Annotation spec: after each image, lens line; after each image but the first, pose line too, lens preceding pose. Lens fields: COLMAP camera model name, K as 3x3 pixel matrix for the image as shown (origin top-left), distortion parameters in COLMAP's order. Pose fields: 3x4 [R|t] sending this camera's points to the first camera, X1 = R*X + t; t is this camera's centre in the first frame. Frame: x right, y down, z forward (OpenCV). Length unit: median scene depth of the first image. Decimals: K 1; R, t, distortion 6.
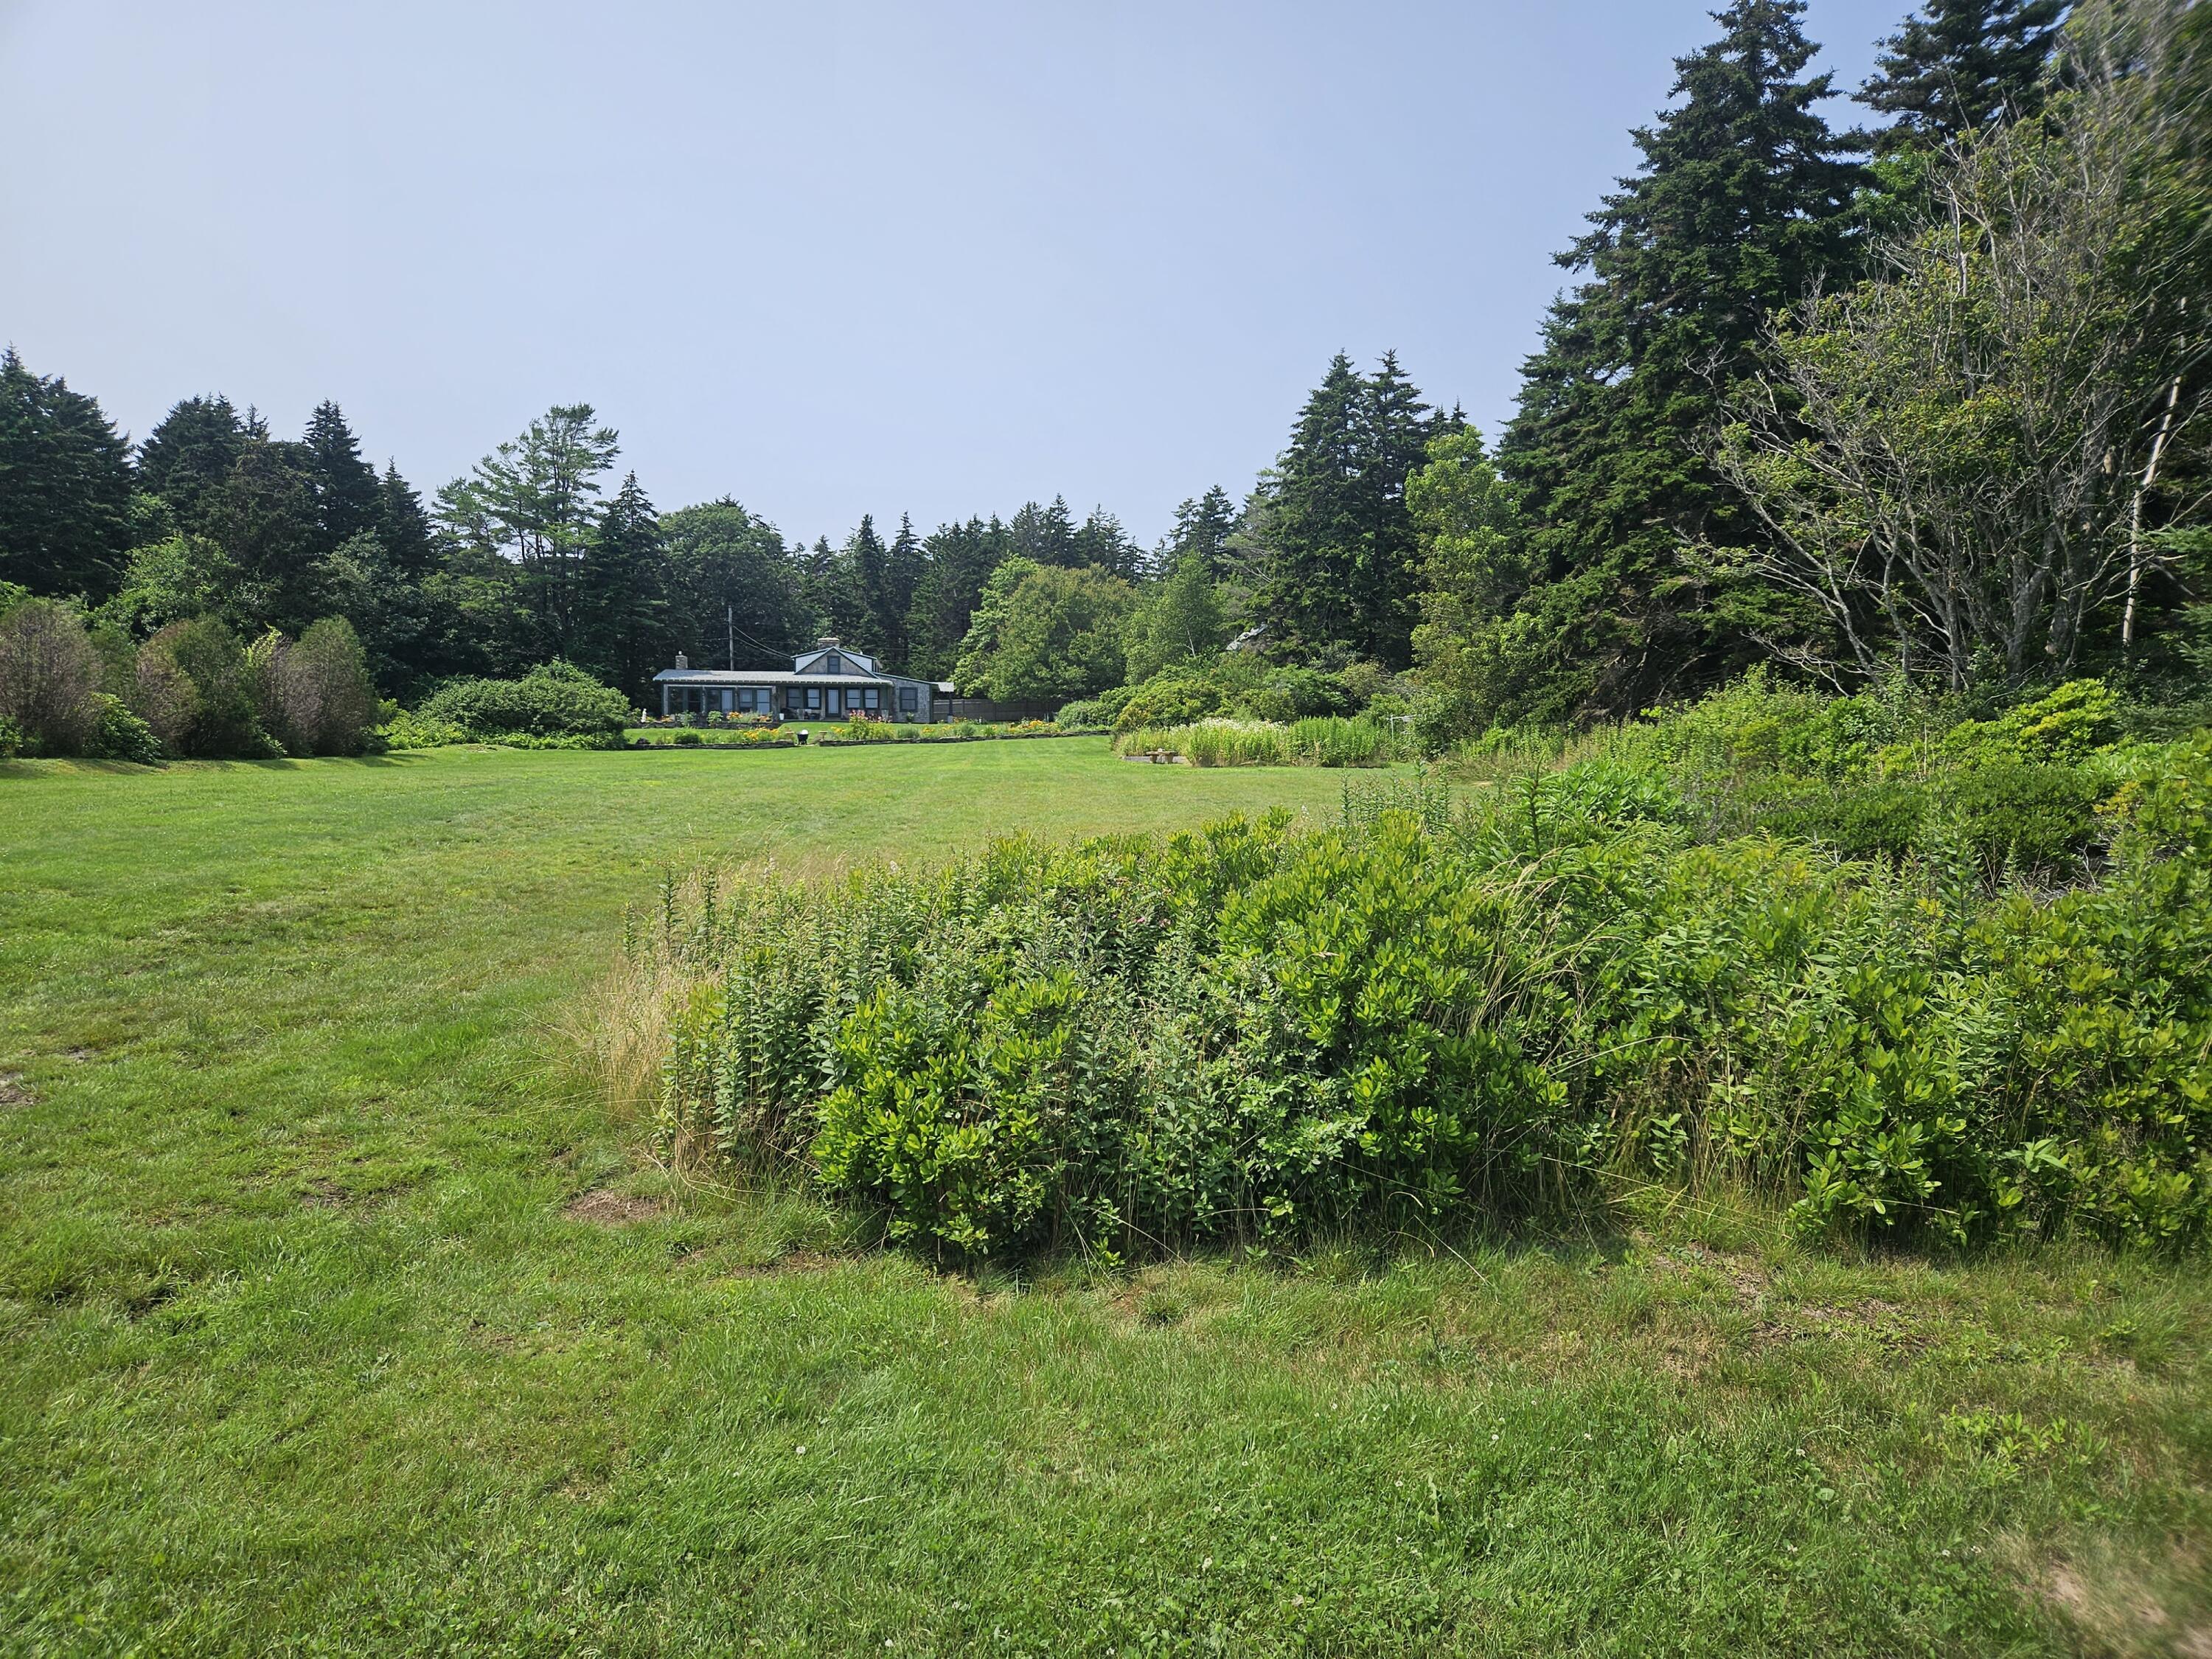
lens RADIAL K [[1499.7, 0, 1097.8], [0, 1499.7, 832.5], [0, 0, 1]] dist [0.047178, -0.002380]
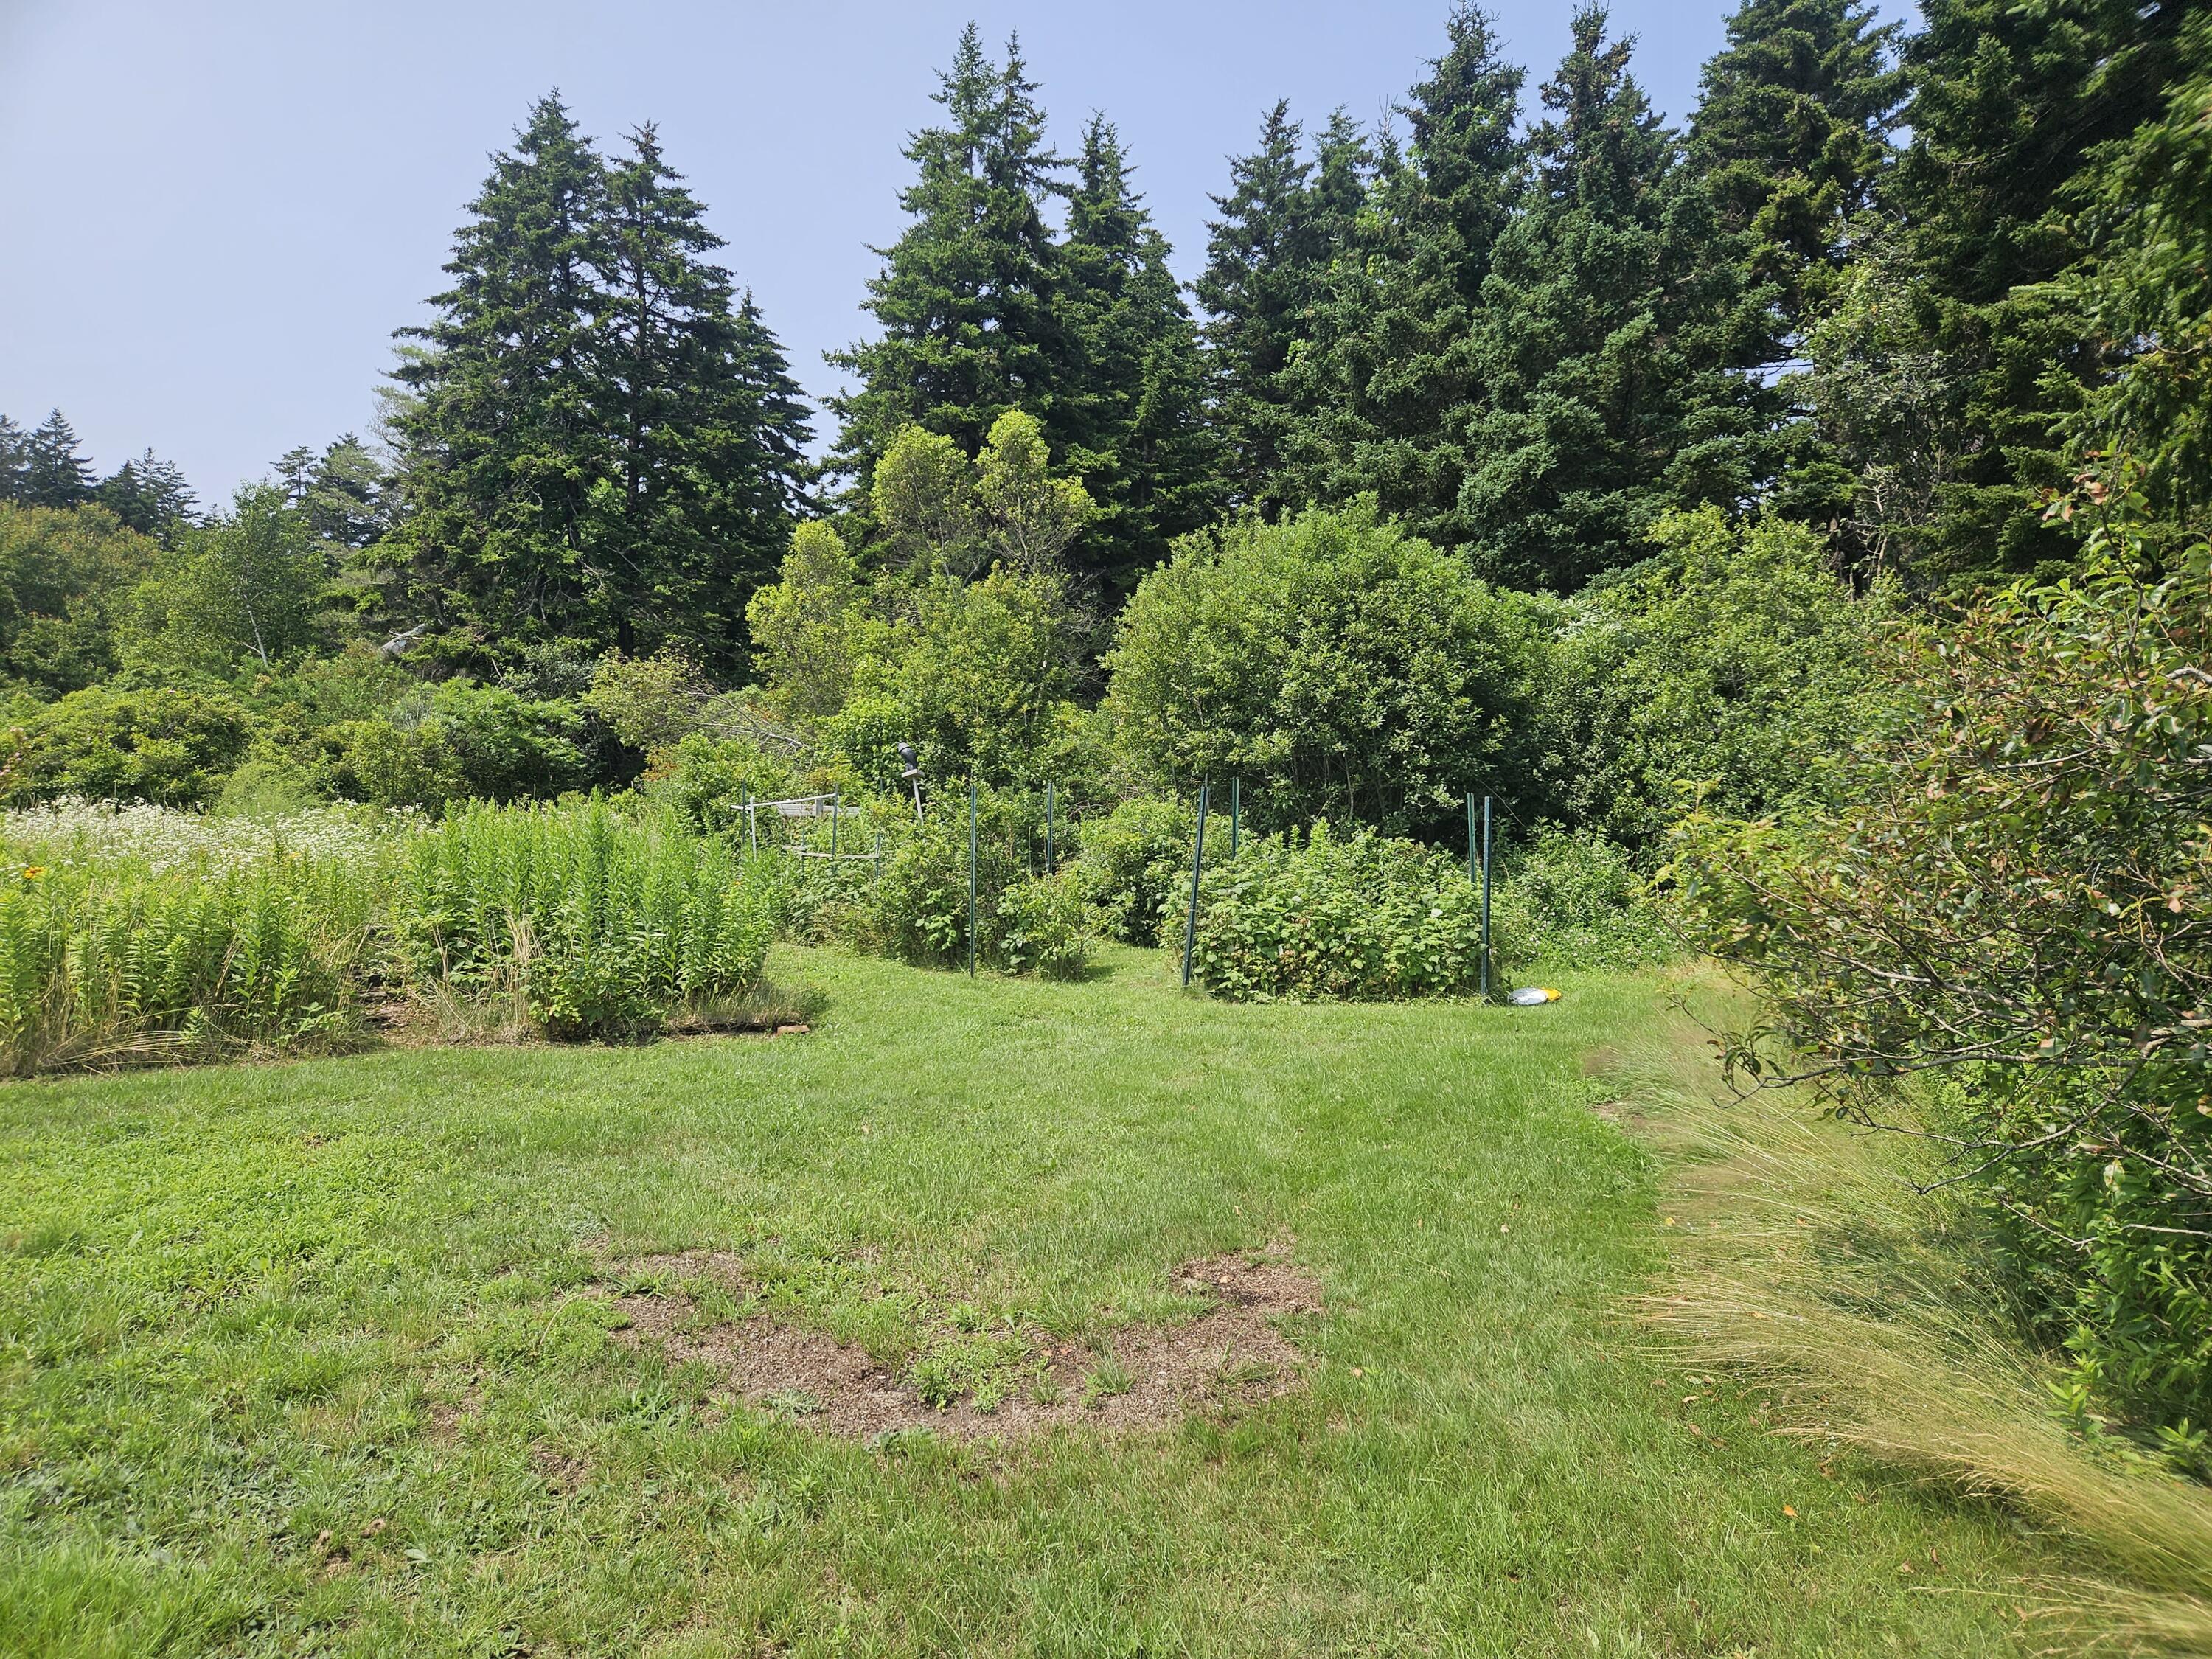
lens RADIAL K [[1499.7, 0, 1098.9], [0, 1499.7, 844.3], [0, 0, 1]] dist [0.047178, -0.002380]
pose [[0.871574, -0.001578, 0.490261, 0.067146], [0.019304, 0.999330, -0.031101, -0.038423], [-0.489883, 0.036570, 0.871021, 0.462091]]
